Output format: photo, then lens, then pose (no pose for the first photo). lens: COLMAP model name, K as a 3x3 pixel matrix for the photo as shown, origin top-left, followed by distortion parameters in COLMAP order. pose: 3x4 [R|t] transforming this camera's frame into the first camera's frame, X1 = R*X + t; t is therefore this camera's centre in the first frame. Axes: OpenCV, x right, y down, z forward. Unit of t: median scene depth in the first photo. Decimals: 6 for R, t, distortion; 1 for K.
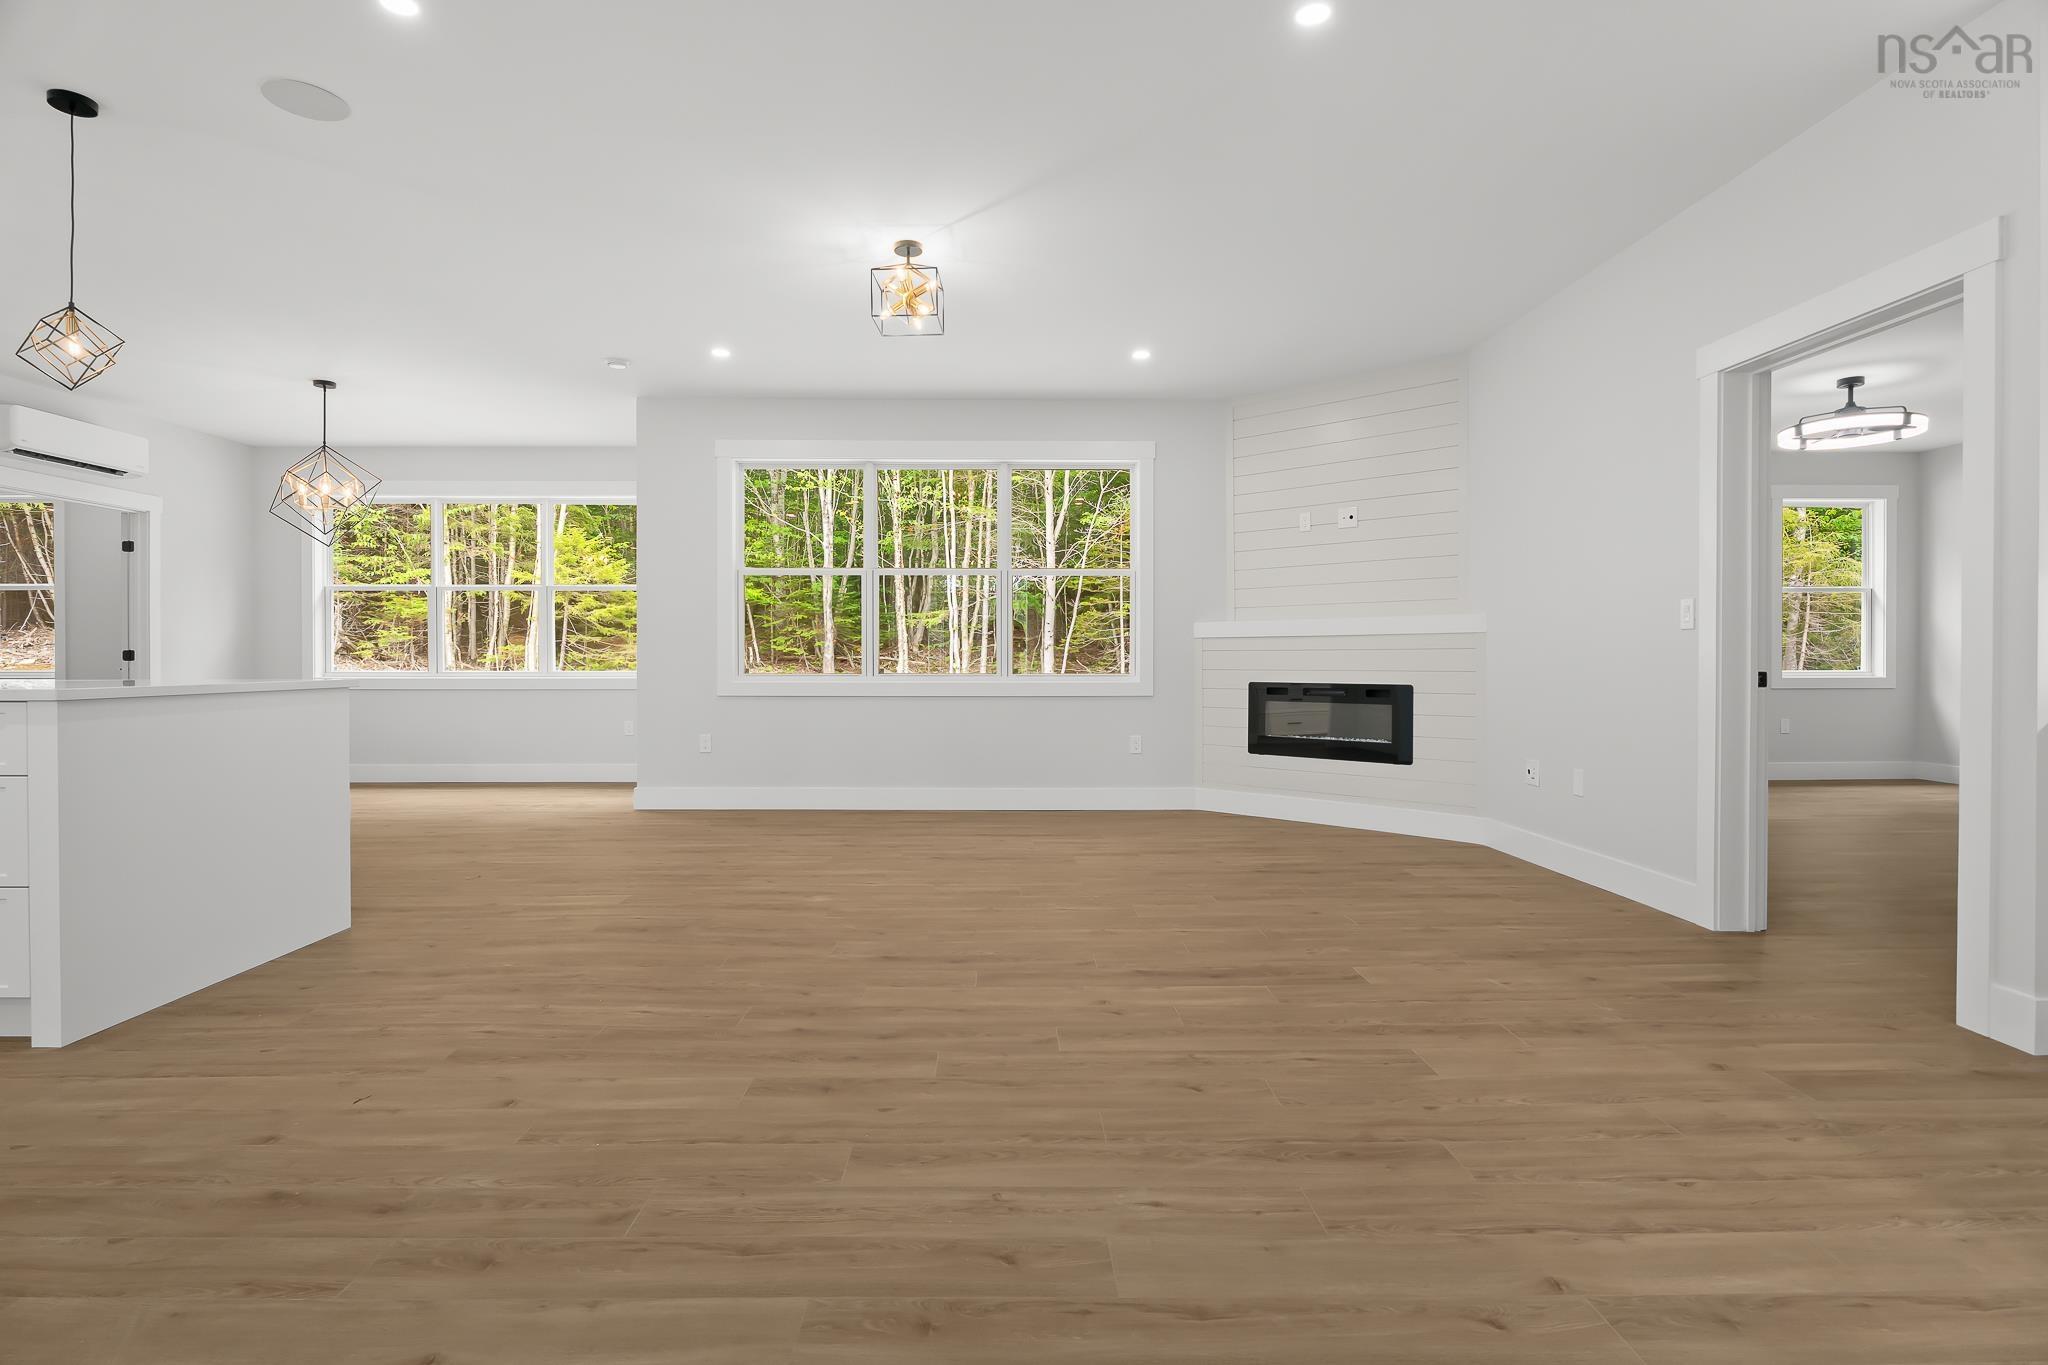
lens RADIAL K [[988.1, 0, 1022.5], [0, 988.1, 672.4], [0, 0, 1]] dist [-0.005404, -0.002582]
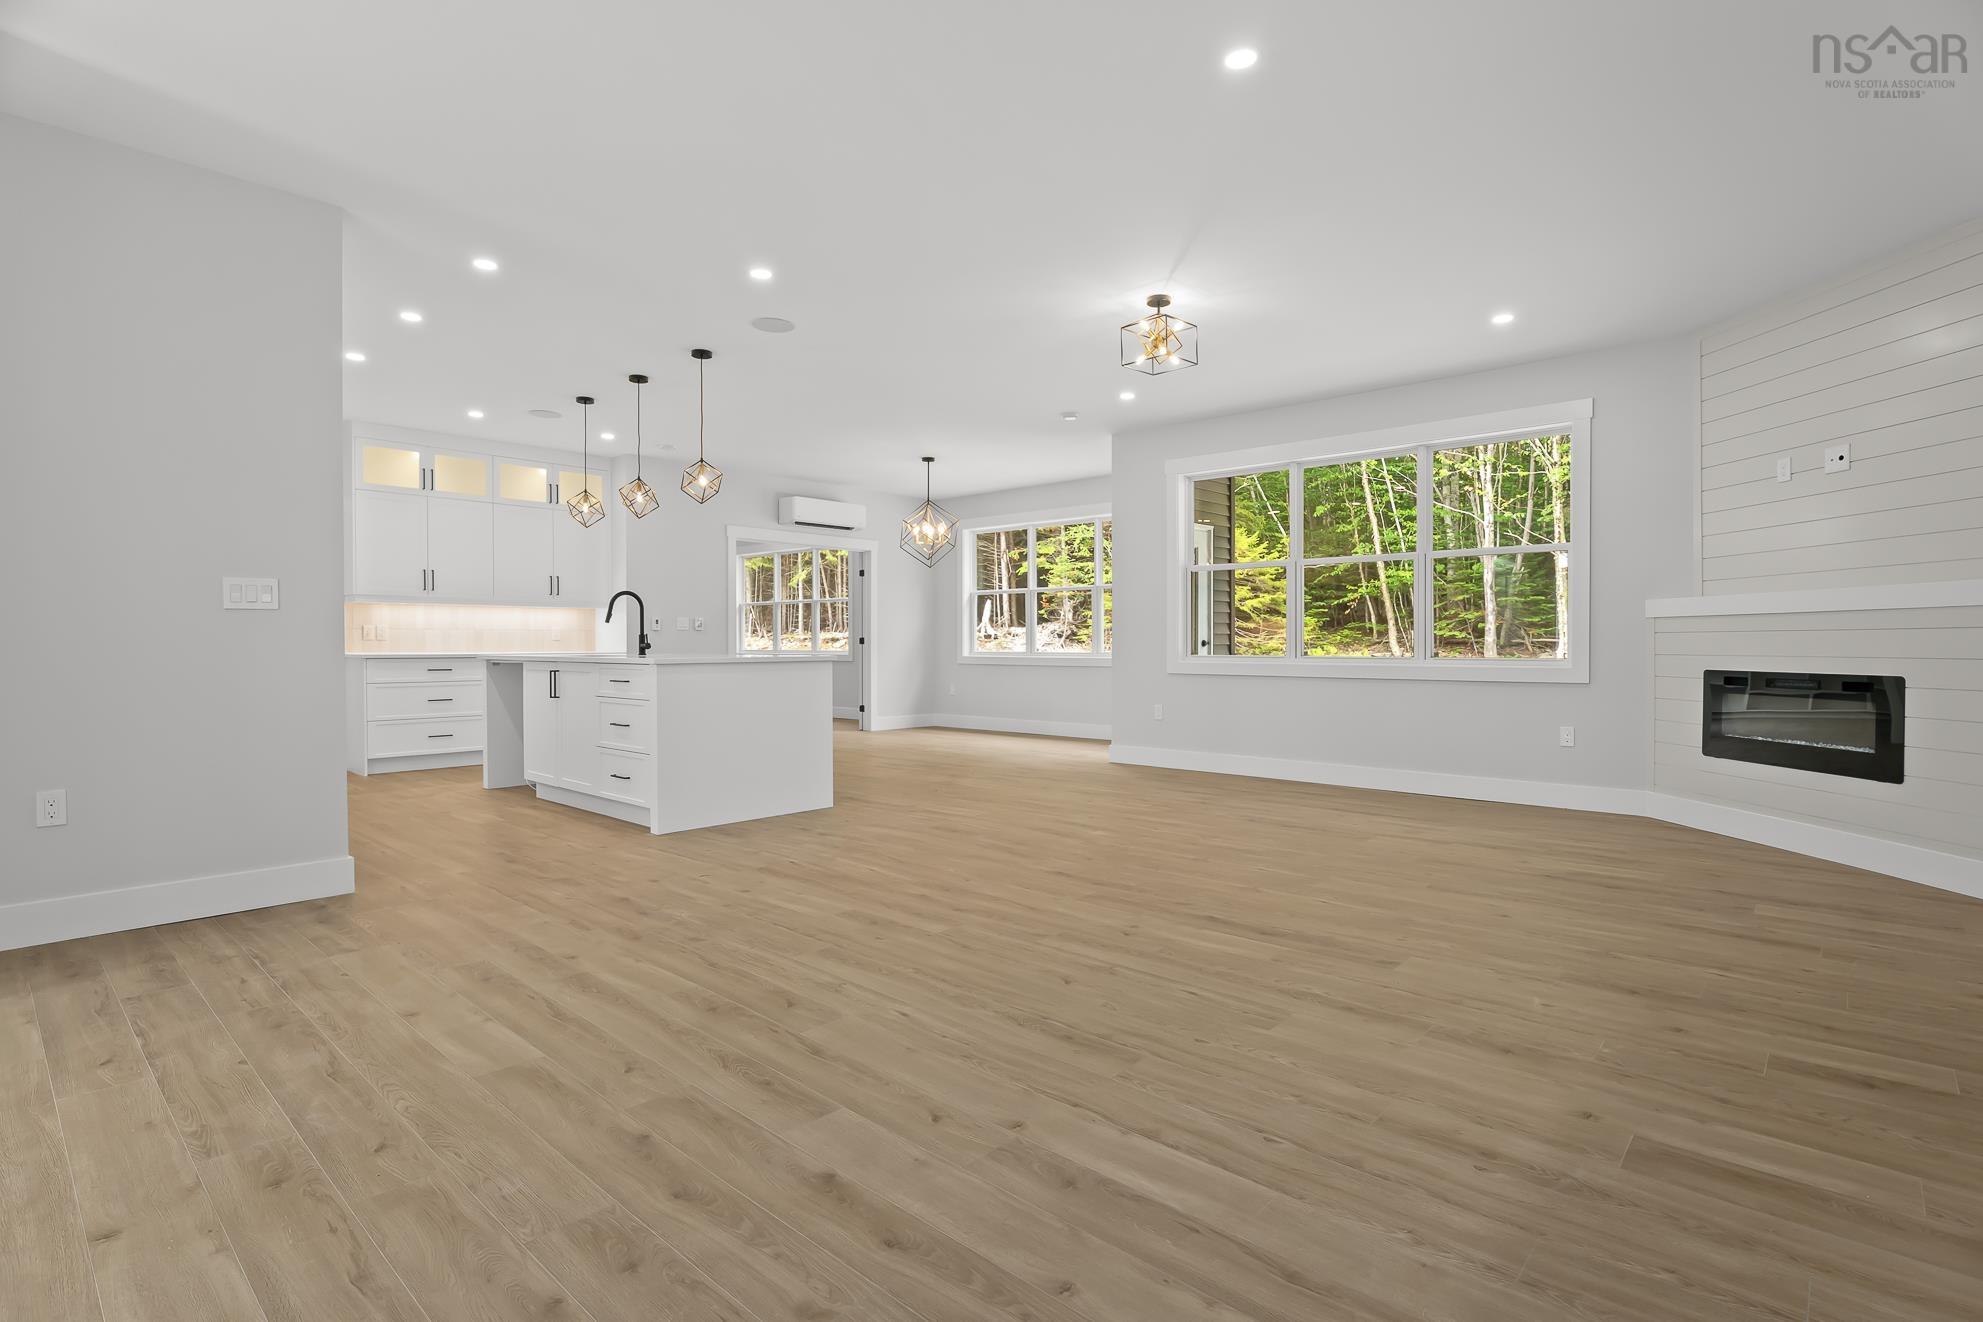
lens RADIAL K [[956.8, 0, 1001.1], [0, 956.8, 636.0], [0, 0, 1]] dist [-0.005404, -0.002582]
pose [[0.732230, -0.005872, -0.681032, 0.635739], [-0.008146, 0.999816, -0.017380, 0.000955], [0.681009, 0.018274, 0.732047, 0.025744]]
